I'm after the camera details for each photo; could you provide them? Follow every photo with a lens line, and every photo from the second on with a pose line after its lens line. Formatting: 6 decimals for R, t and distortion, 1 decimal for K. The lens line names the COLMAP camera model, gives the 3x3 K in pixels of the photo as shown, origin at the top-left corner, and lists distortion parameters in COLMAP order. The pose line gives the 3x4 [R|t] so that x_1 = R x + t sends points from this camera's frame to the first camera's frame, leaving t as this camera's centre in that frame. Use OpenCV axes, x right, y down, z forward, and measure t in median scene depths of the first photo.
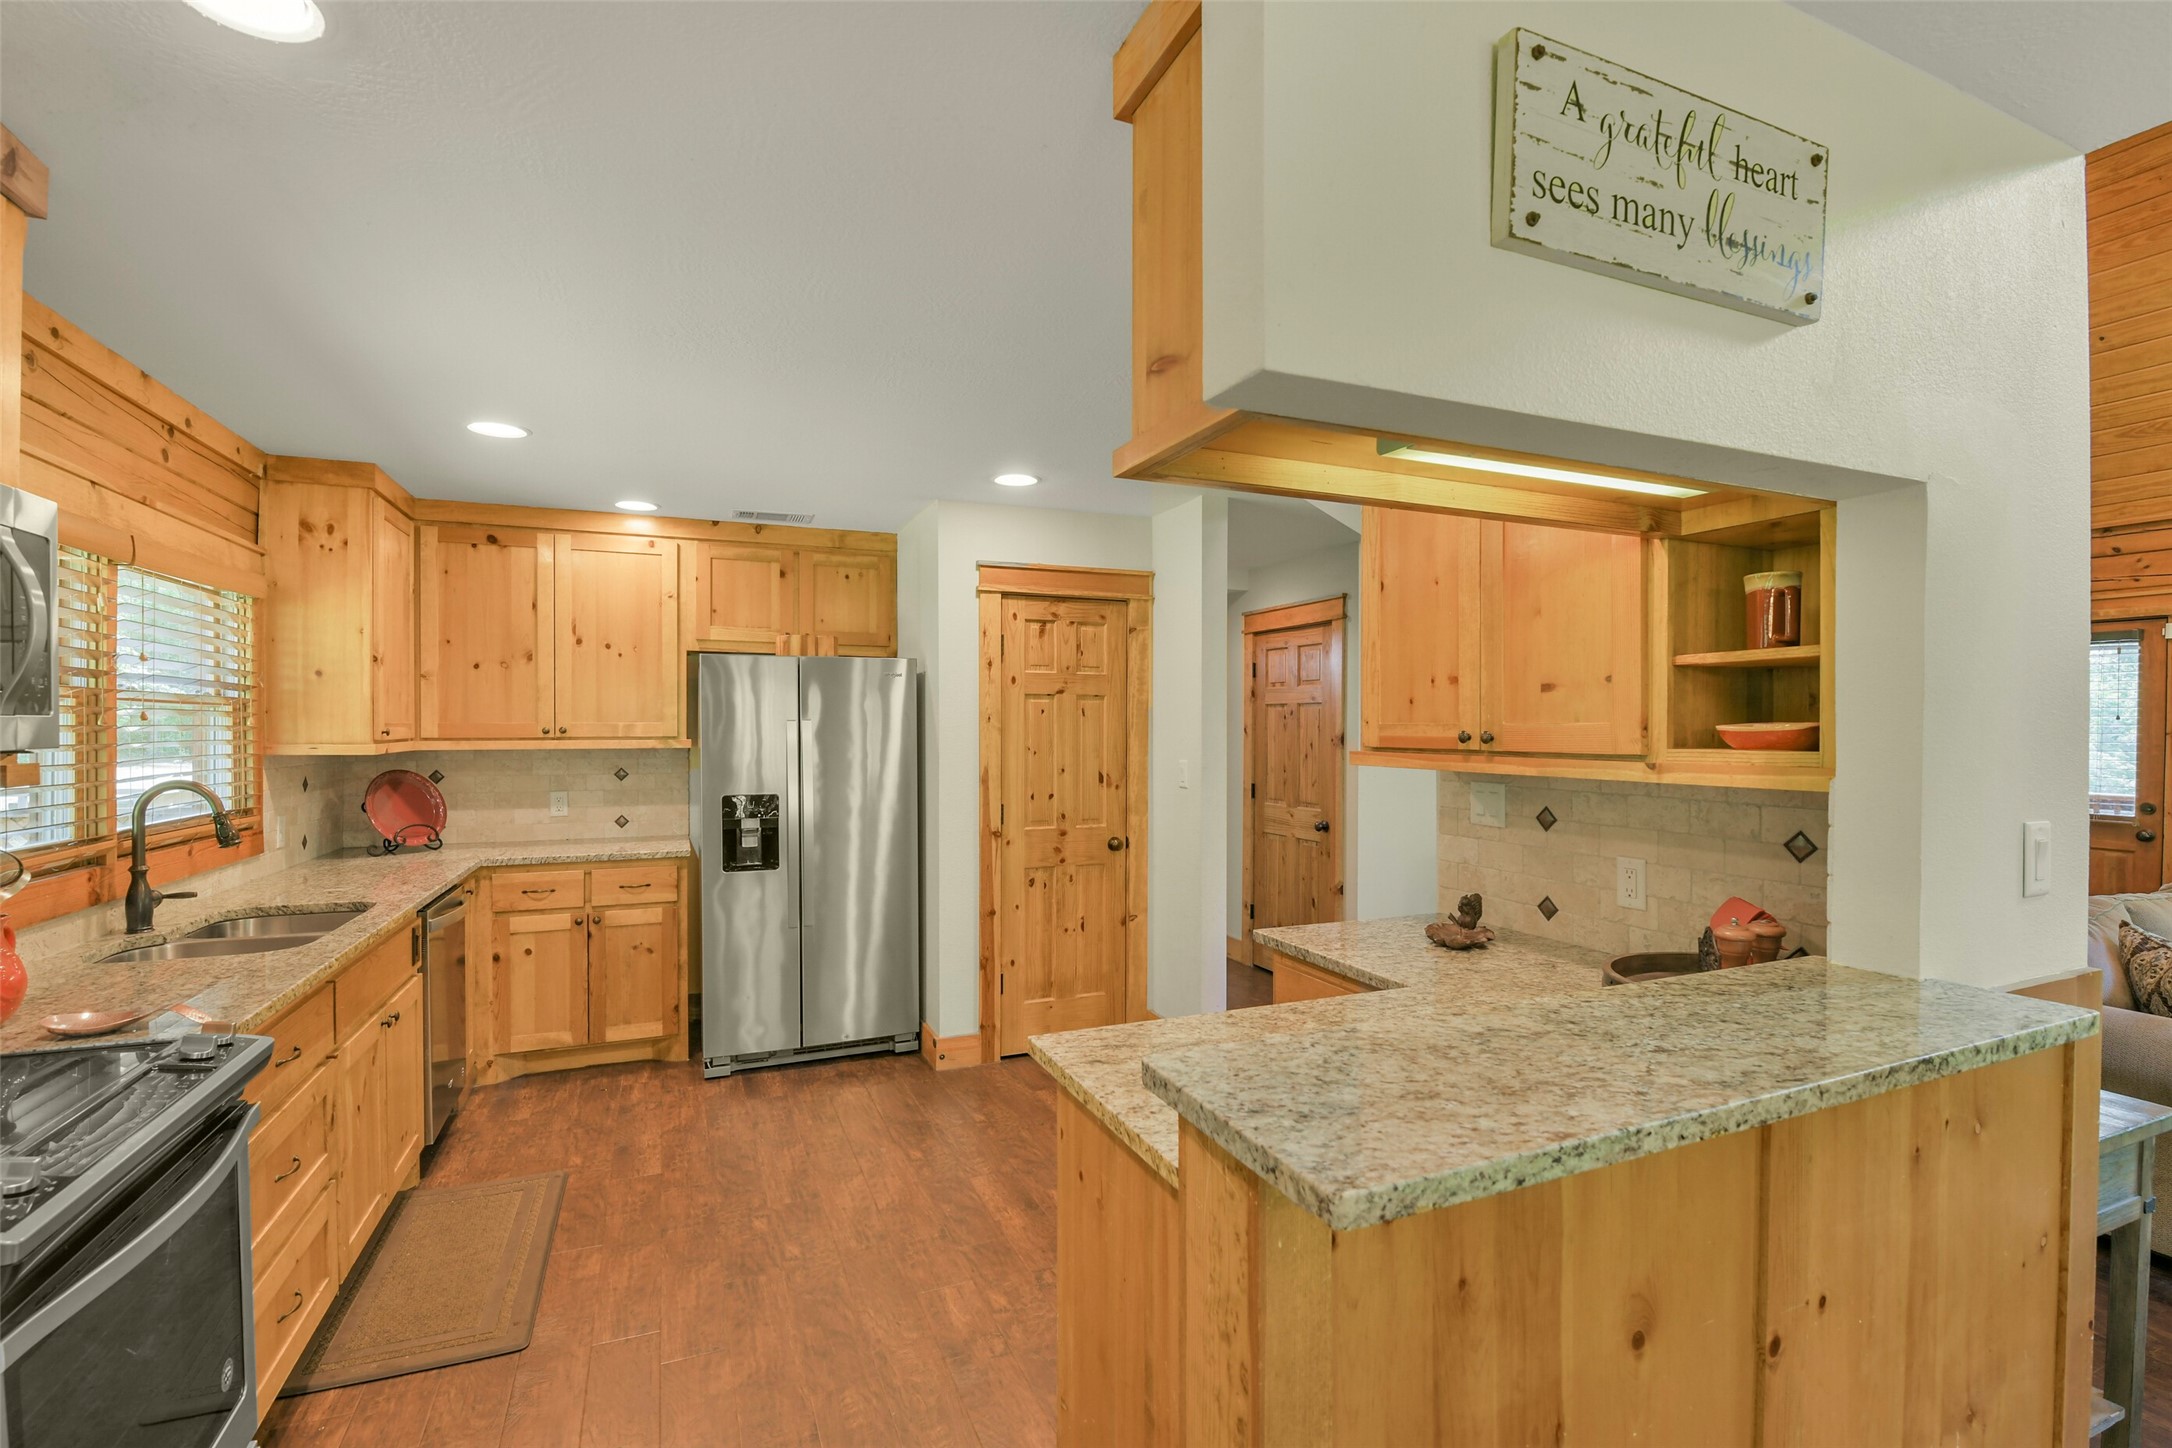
lens RADIAL K [[972.2, 0, 1089.2], [0, 972.2, 738.8], [0, 0, 1]] dist [-0.002627, -0.002894]
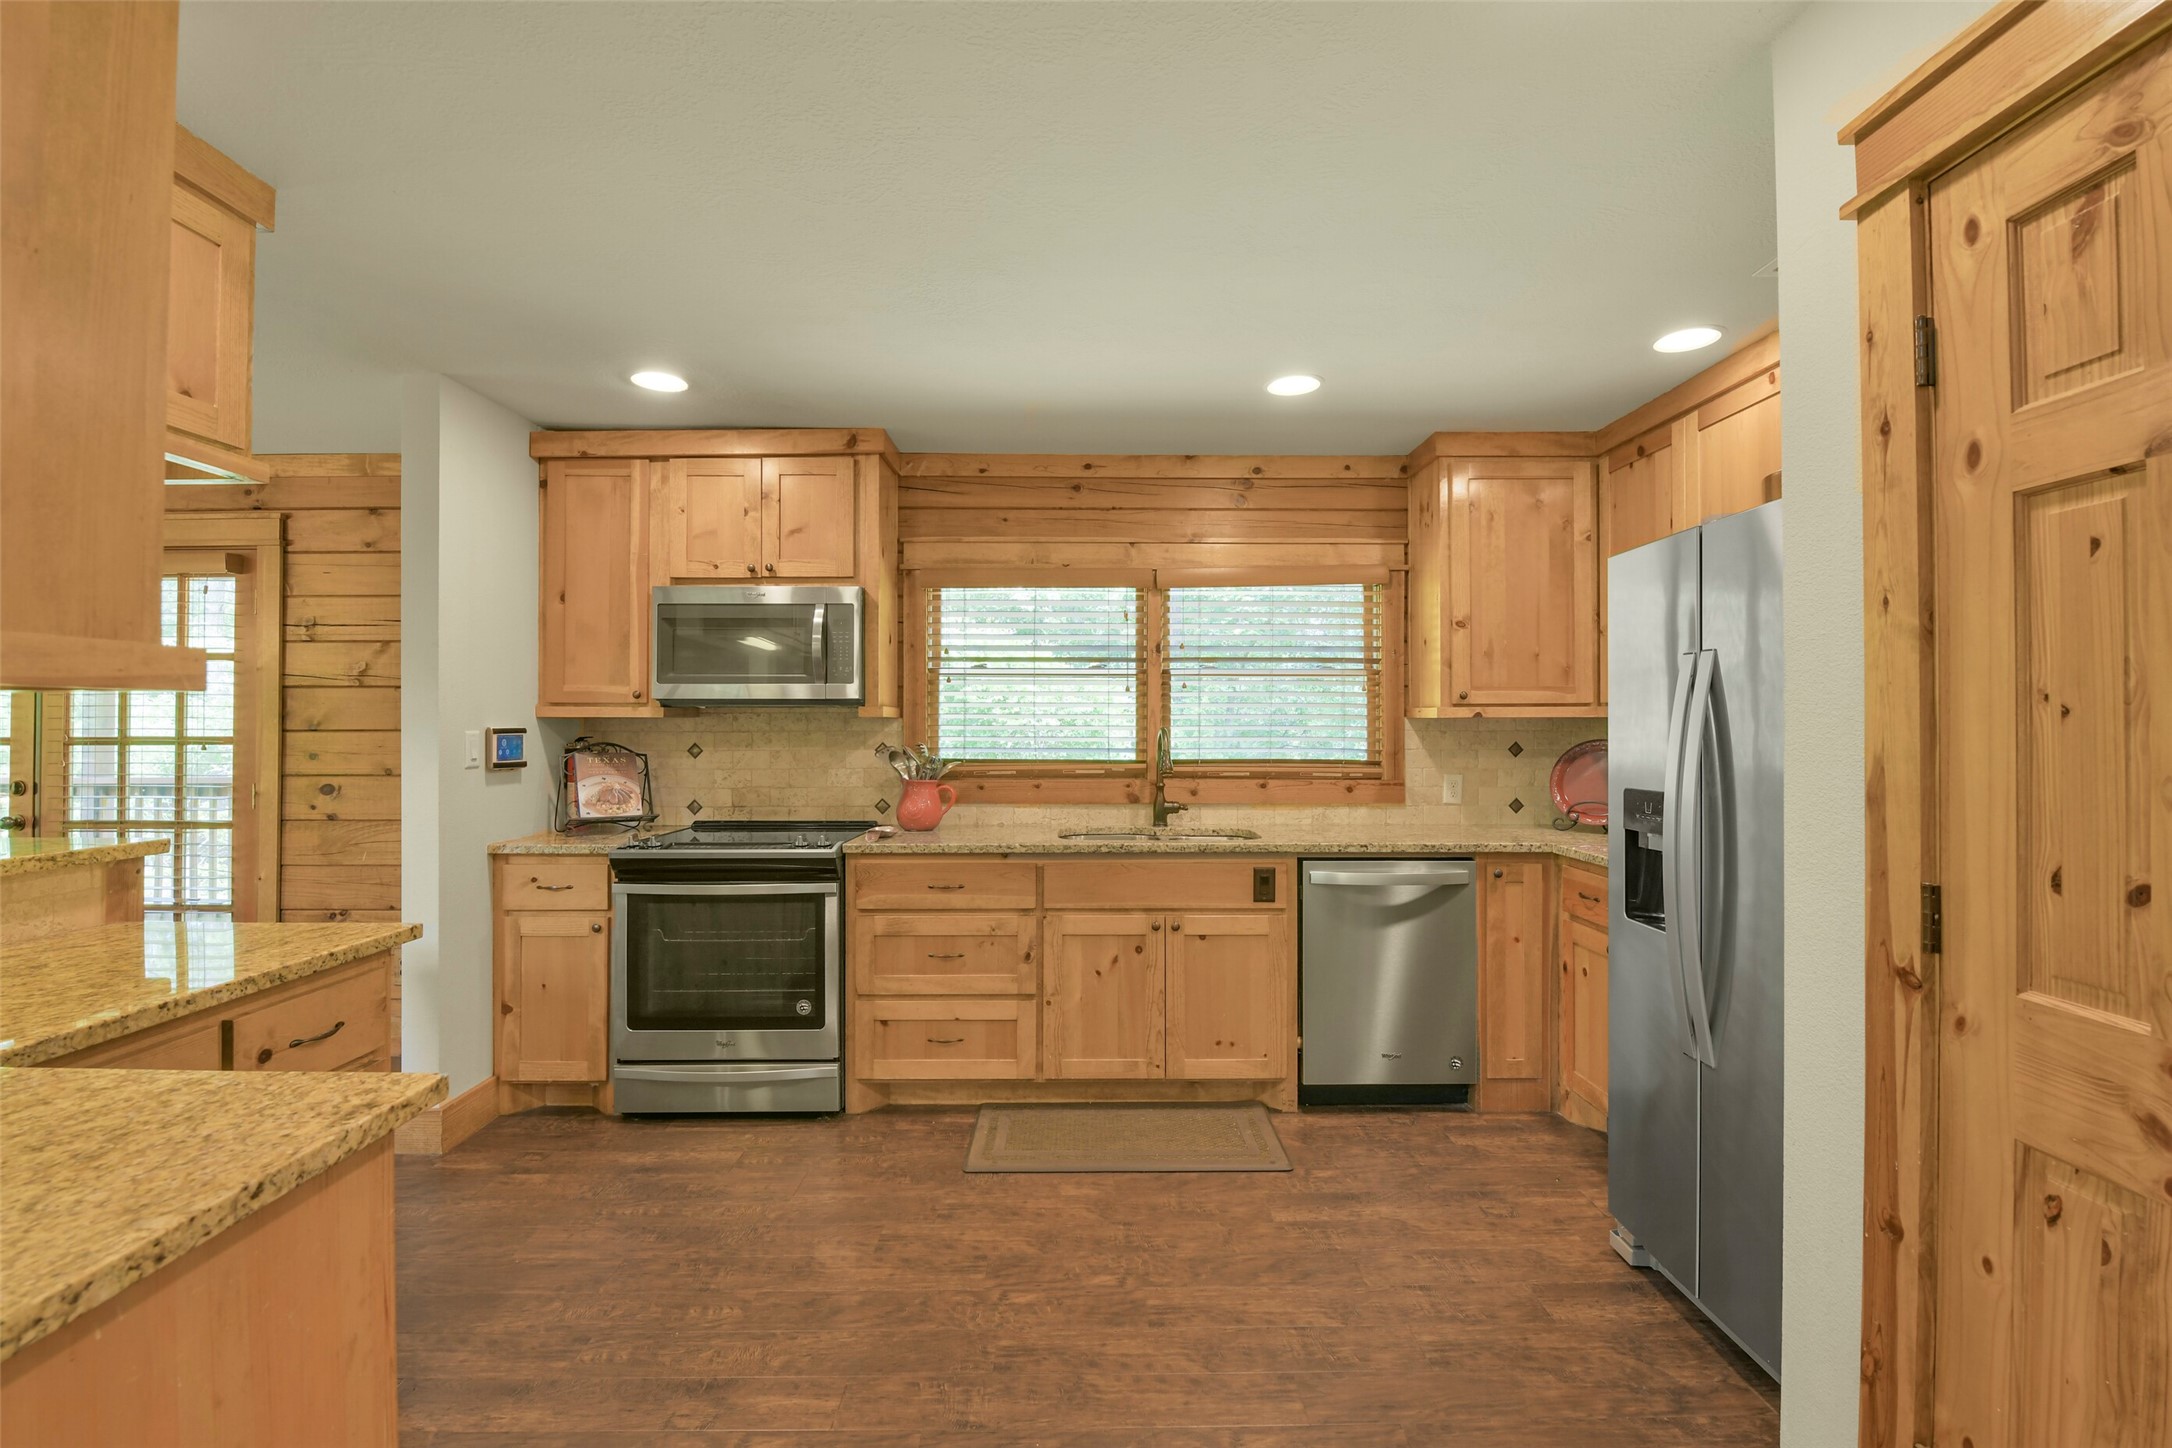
lens RADIAL K [[972.2, 0, 1088.0], [0, 972.2, 719.5], [0, 0, 1]] dist [-0.002627, -0.002894]
pose [[-0.387402, -0.006652, -0.921887, 0.350140], [-0.011732, 0.999929, -0.002285, 0.025231], [0.921836, 0.009930, -0.387452, 1.079648]]
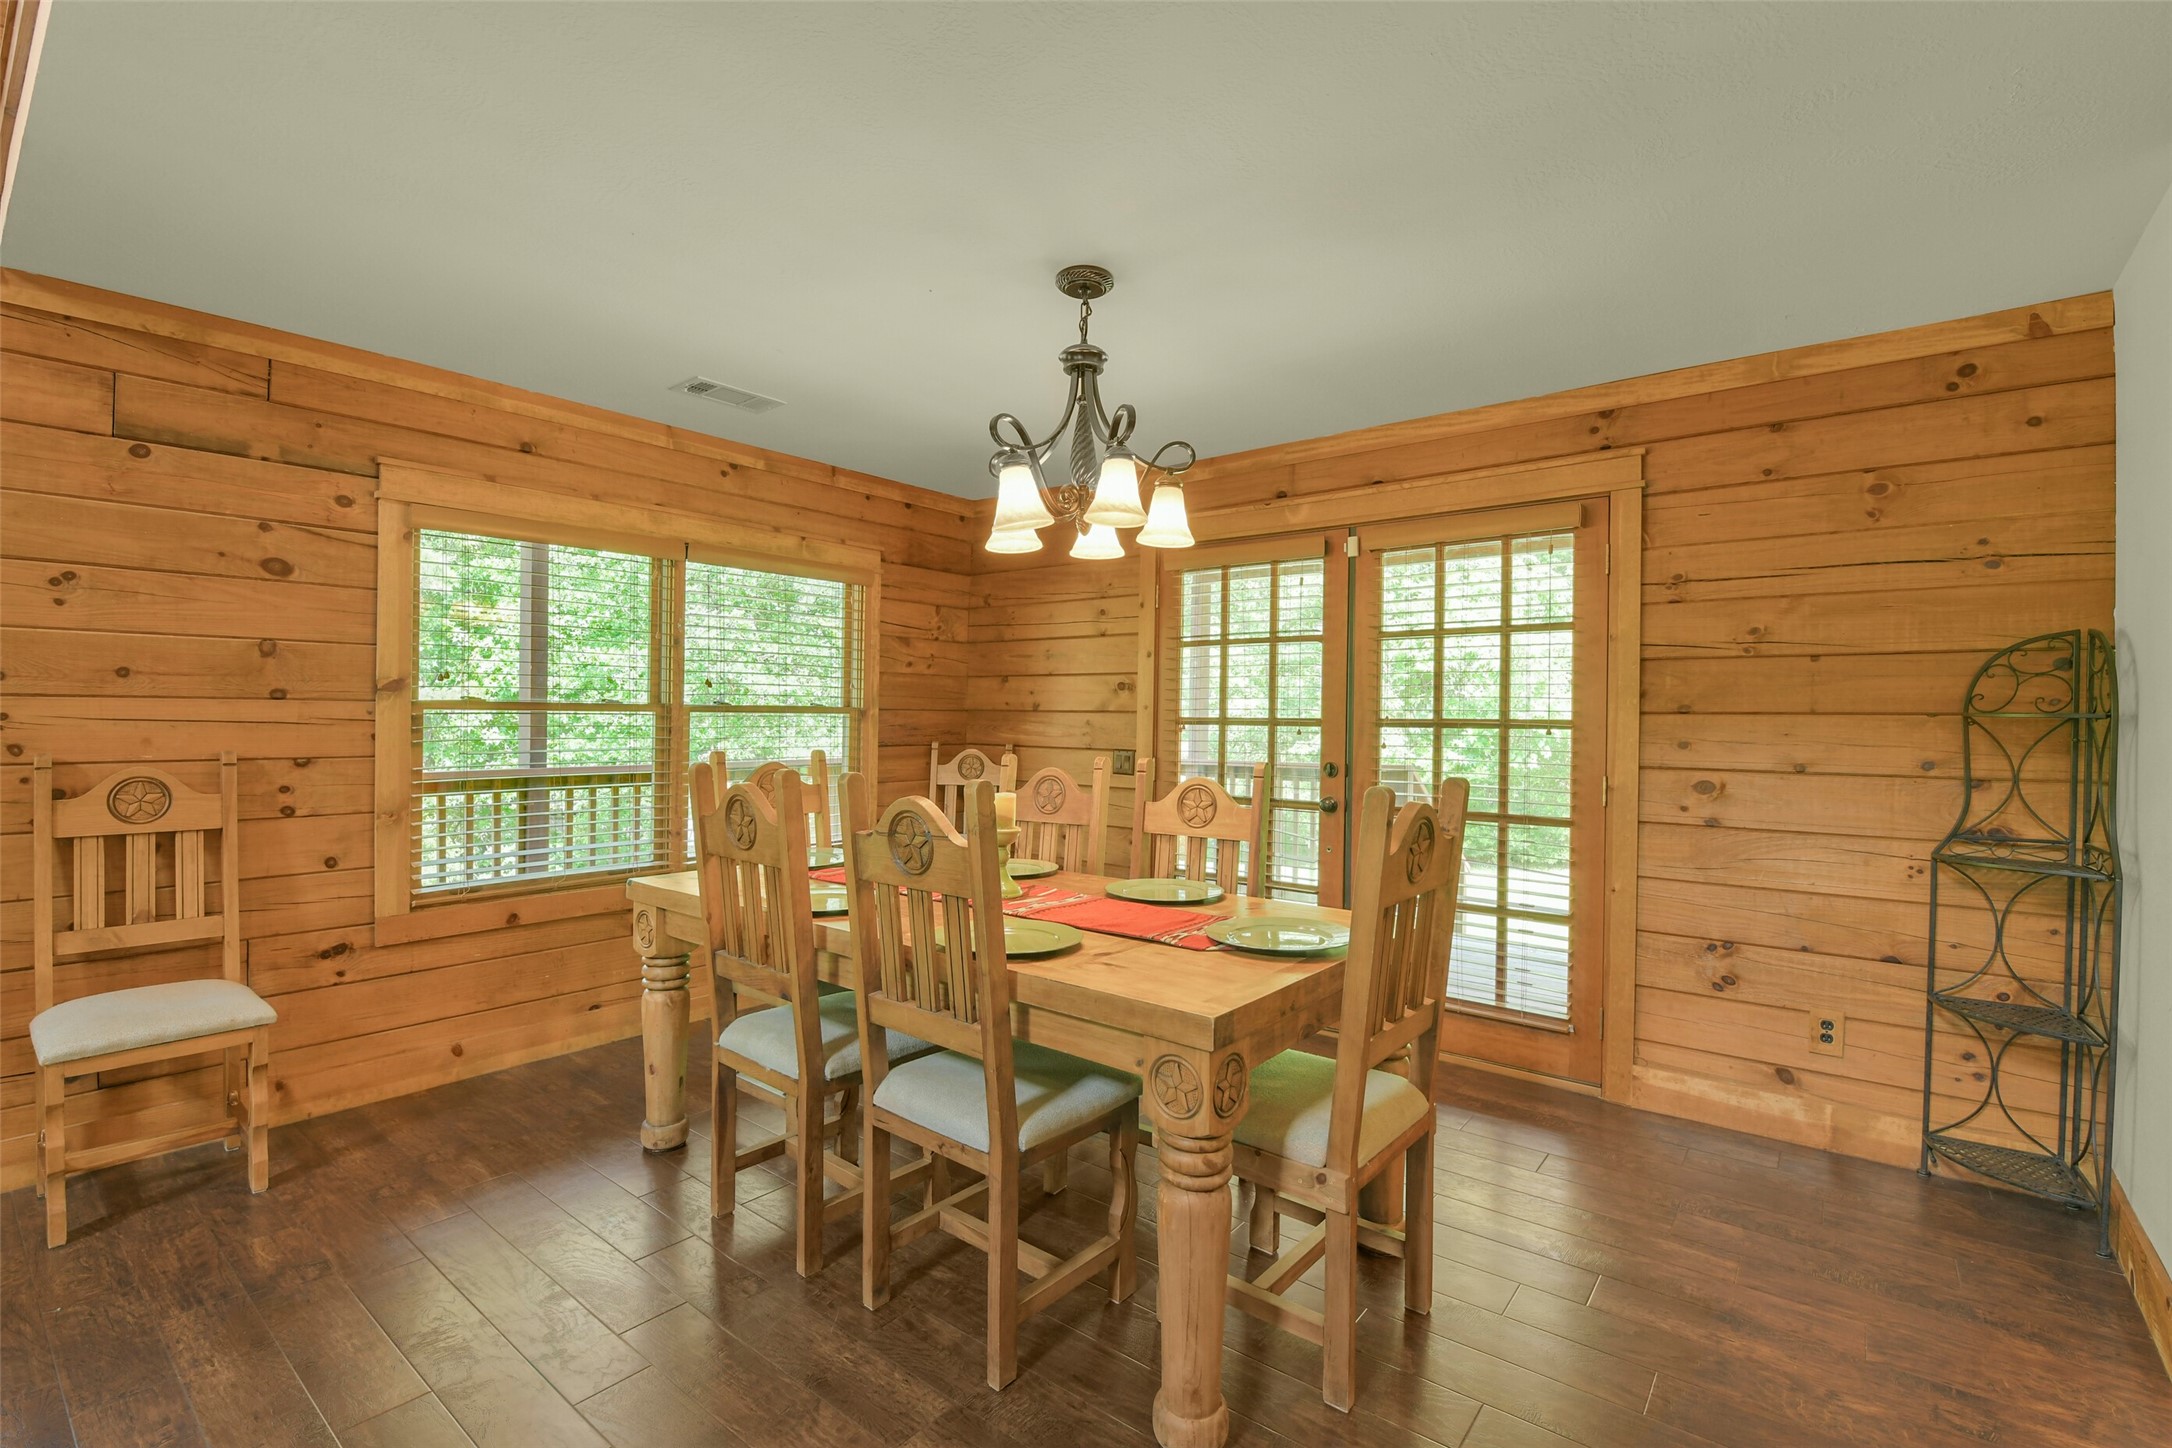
lens RADIAL K [[972.2, 0, 1048.9], [0, 972.2, 718.4], [0, 0, 1]] dist [-0.002627, -0.002894]
pose [[-0.888453, -0.010530, -0.458847, 0.607957], [-0.017332, 0.999793, 0.010614, 0.052233], [0.458640, 0.017383, -0.888452, 0.333329]]
